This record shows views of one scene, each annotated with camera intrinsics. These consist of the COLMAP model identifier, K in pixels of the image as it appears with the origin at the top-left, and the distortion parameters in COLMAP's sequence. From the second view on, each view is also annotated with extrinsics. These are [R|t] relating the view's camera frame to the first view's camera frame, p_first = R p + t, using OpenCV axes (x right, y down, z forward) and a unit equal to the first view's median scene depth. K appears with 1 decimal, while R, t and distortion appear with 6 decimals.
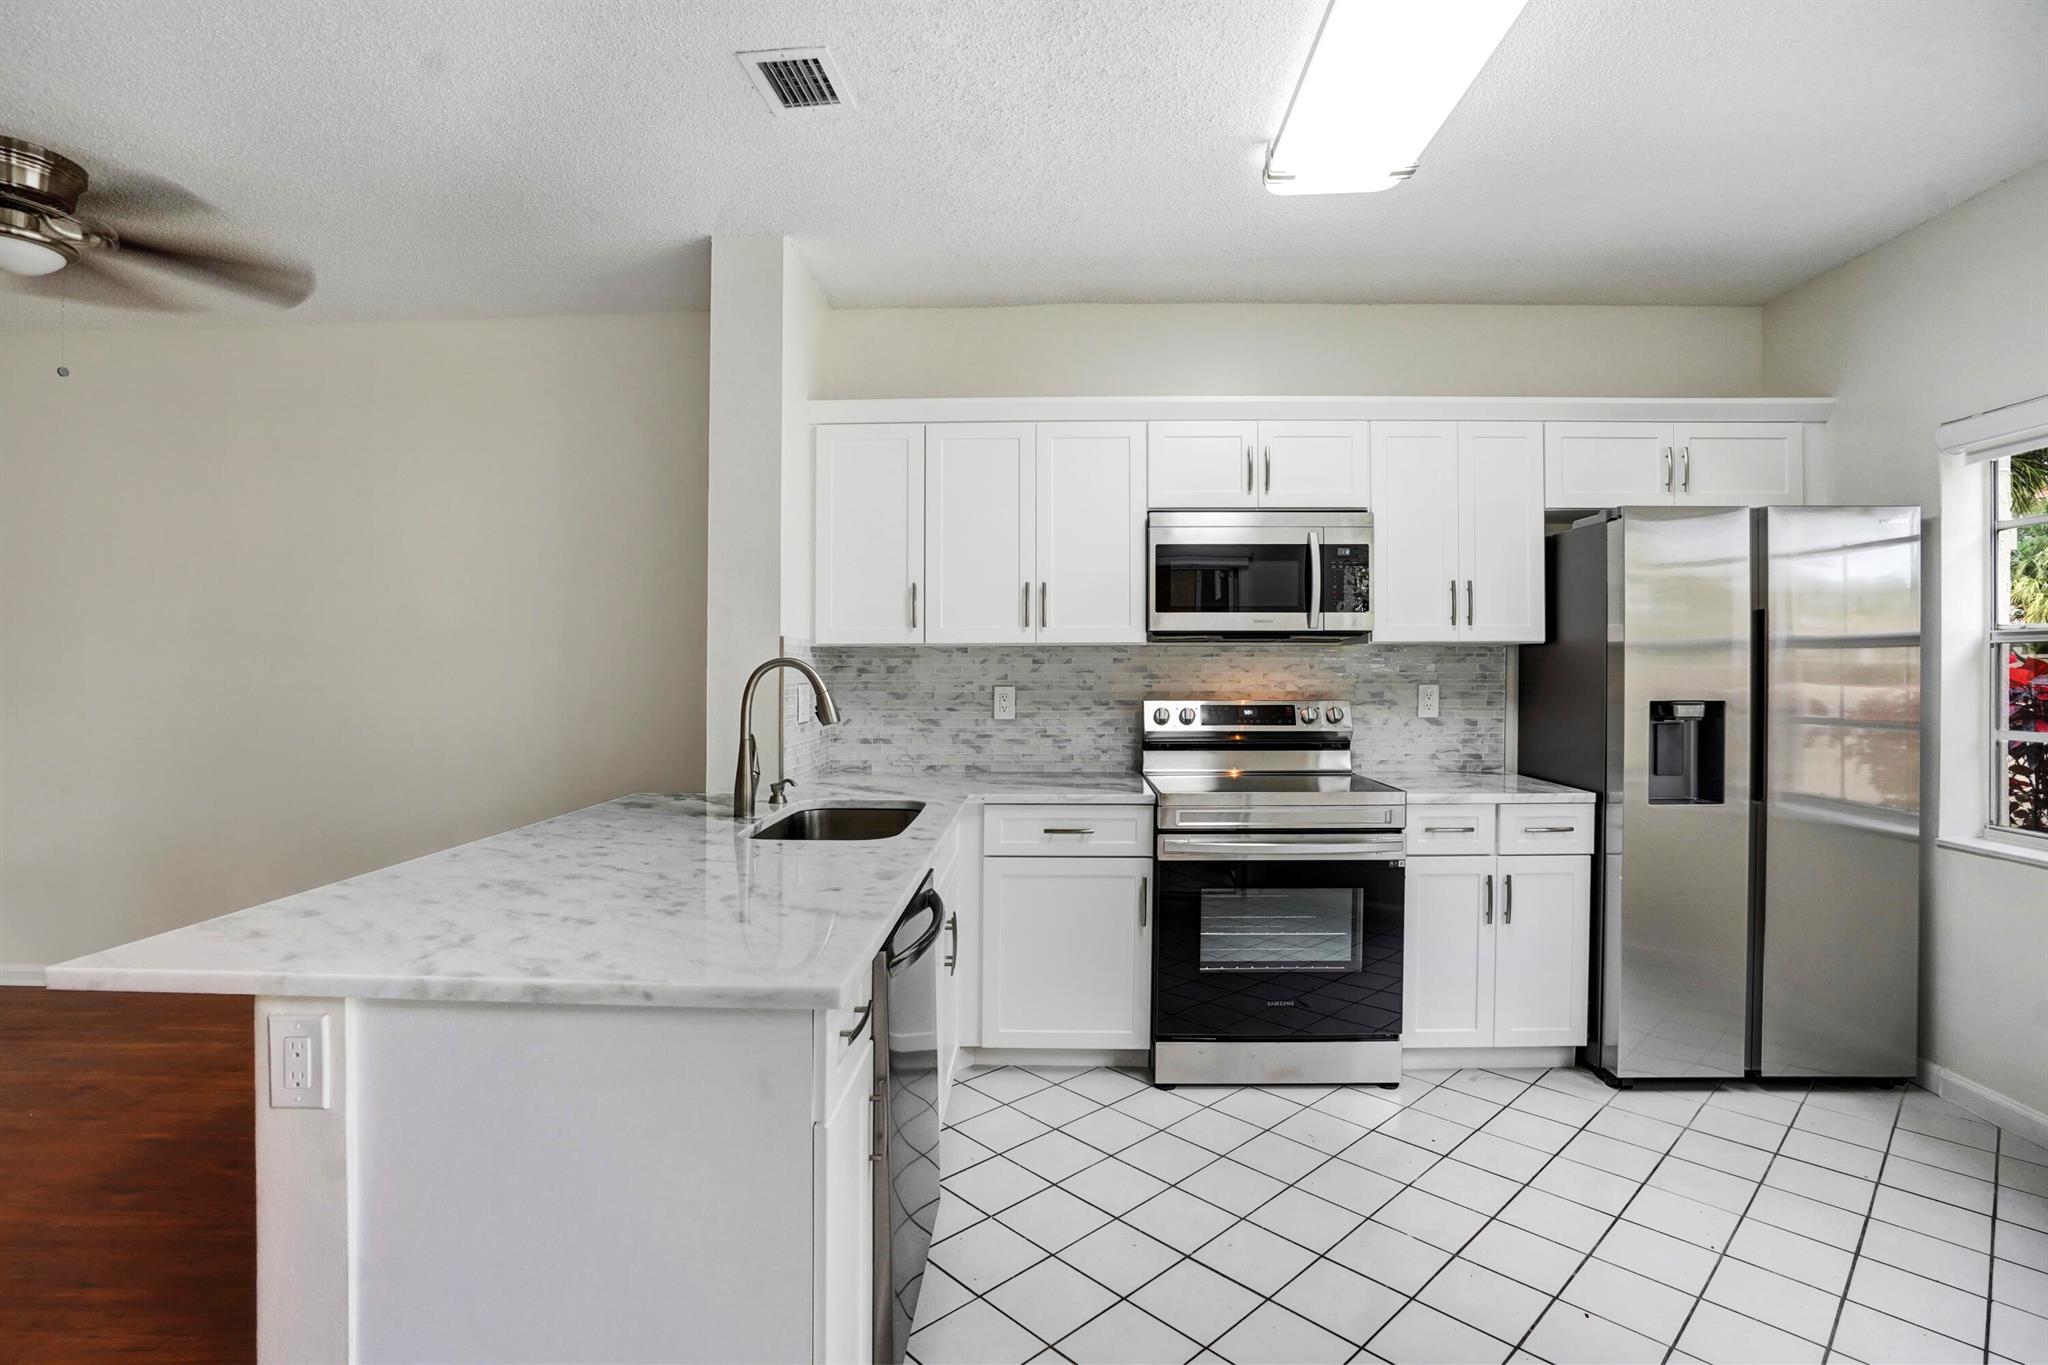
lens RADIAL K [[973.7, 0, 1062.8], [0, 973.7, 655.2], [0, 0, 1]] dist [-0.019554, 0.002736]
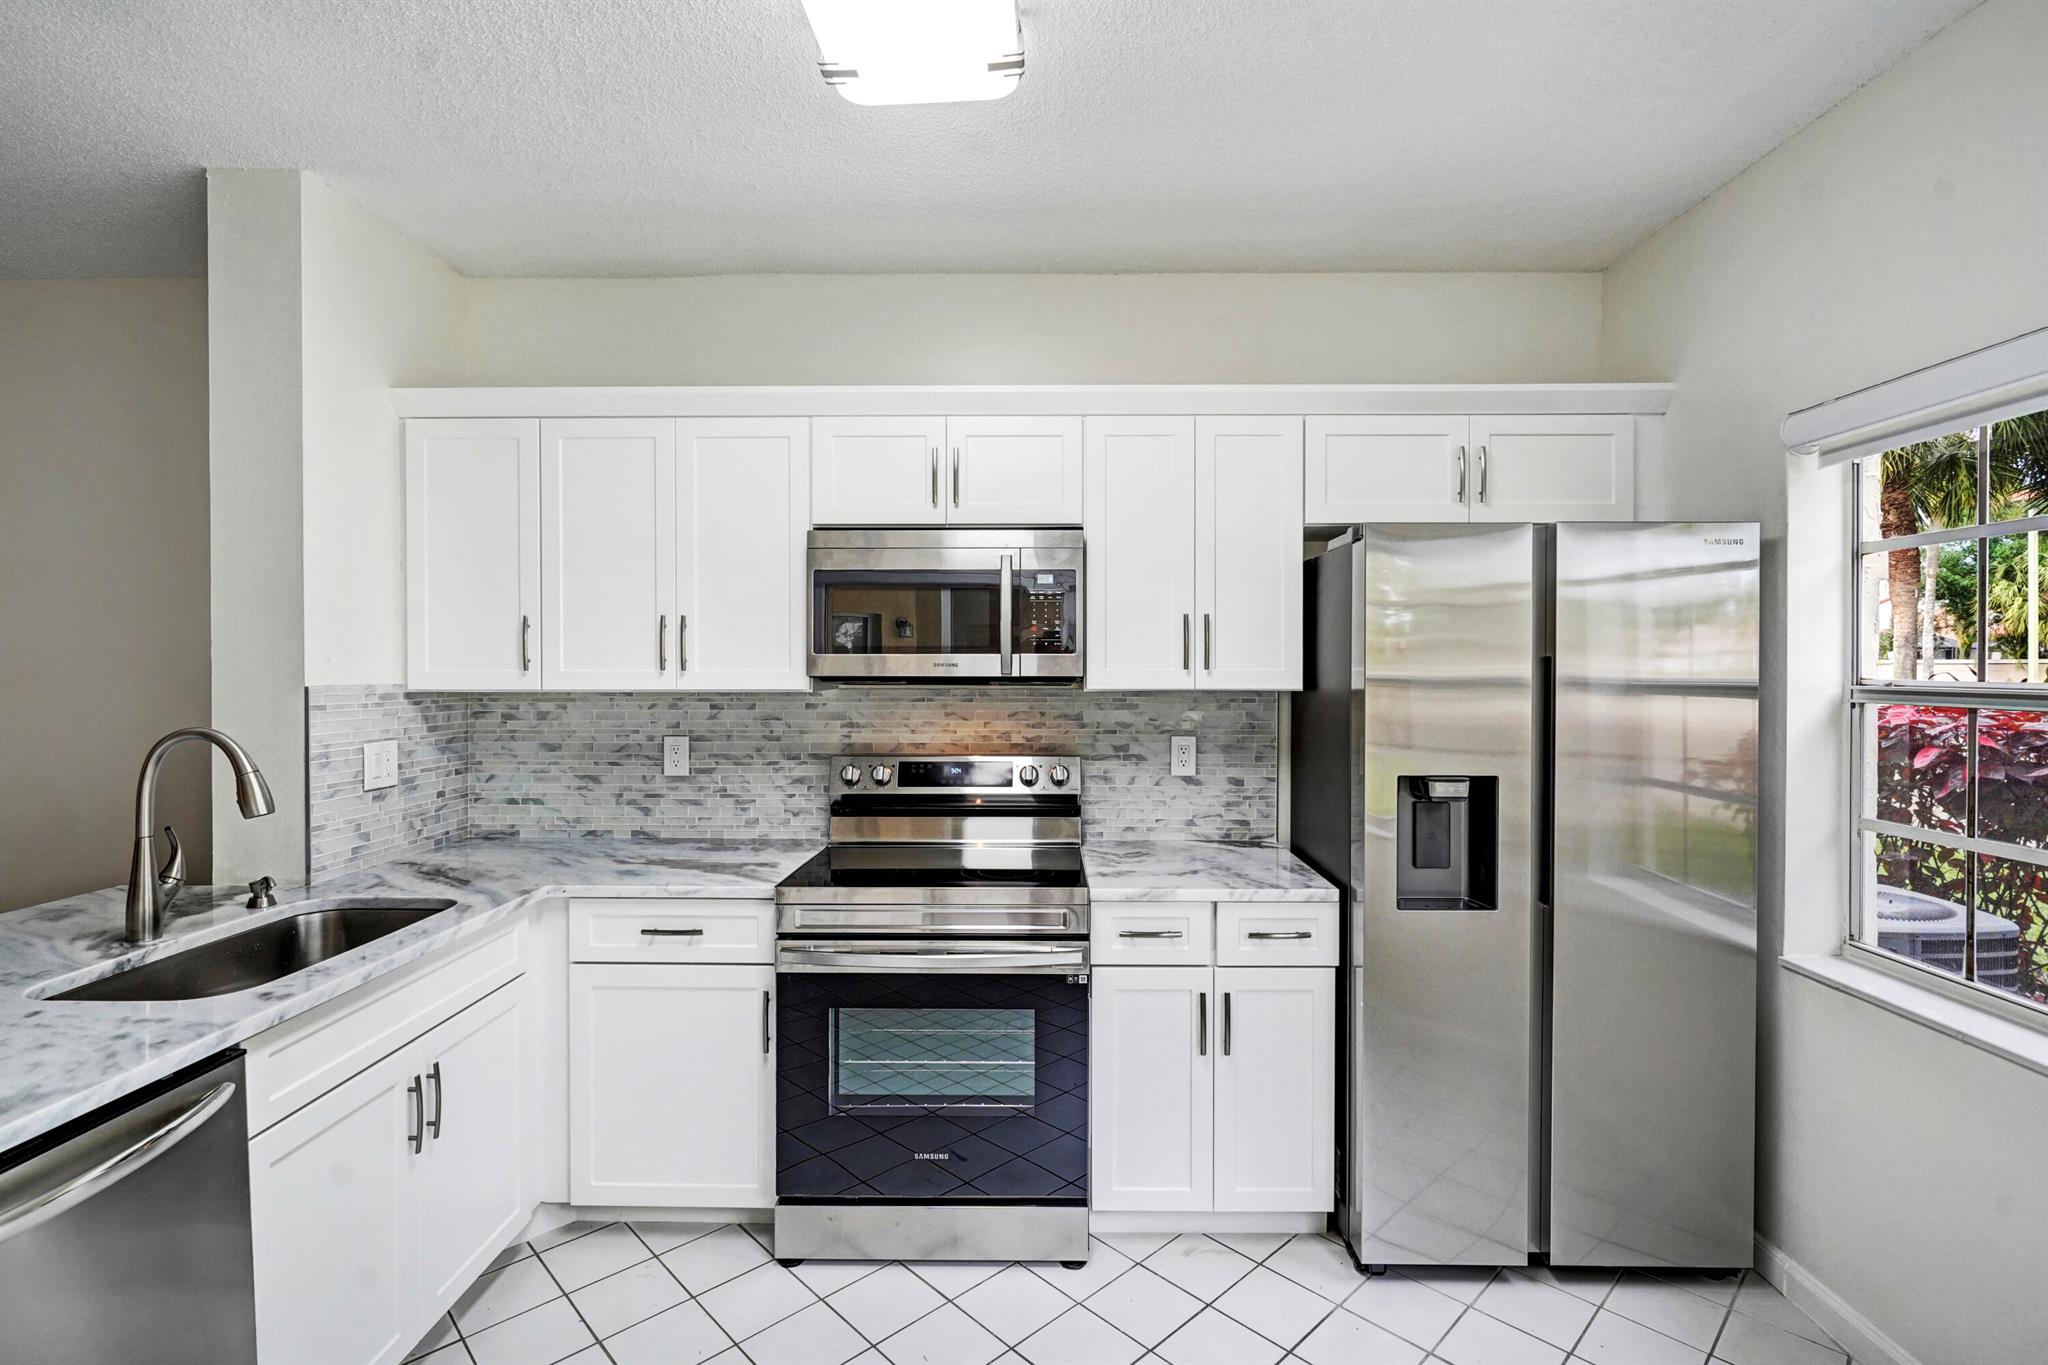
lens RADIAL K [[973.7, 0, 1047.3], [0, 973.7, 636.2], [0, 0, 1]] dist [-0.019554, 0.002736]
pose [[0.999800, 0.000132, -0.020010, 0.317085], [-0.000382, 0.999922, -0.012462, -0.050220], [0.020007, 0.012467, 0.999722, 0.202098]]
